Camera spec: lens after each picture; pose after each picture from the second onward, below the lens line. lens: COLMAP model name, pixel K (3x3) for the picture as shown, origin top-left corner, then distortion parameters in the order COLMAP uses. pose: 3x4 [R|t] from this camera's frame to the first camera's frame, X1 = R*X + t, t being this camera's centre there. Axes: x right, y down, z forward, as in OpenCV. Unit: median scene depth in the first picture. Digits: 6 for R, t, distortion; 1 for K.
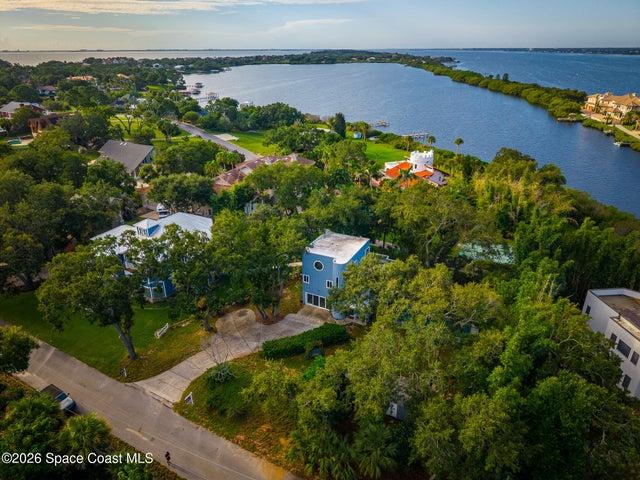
lens RADIAL K [[451.4, 0, 320.0], [0, 451.4, 240.0], [0, 0, 1]] dist [-0.002673, -0.002750]
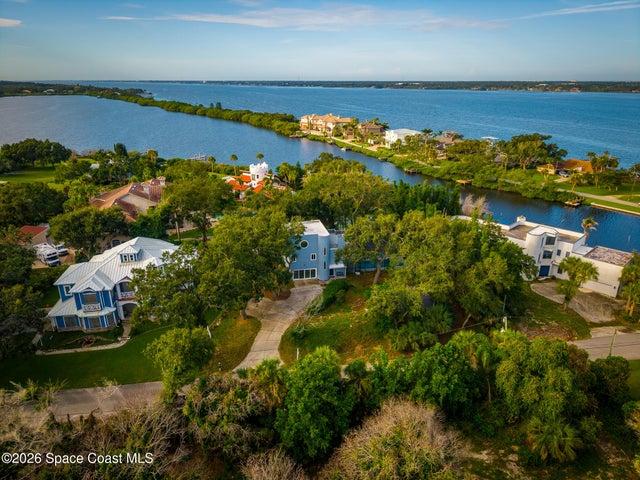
lens RADIAL K [[451.4, 0, 320.0], [0, 451.4, 240.0], [0, 0, 1]] dist [-0.002673, -0.002750]
pose [[0.764833, -0.206758, 0.610149, -0.193069], [0.244004, 0.969509, 0.022668, 0.006212], [-0.596232, 0.131542, 0.791962, -0.015105]]
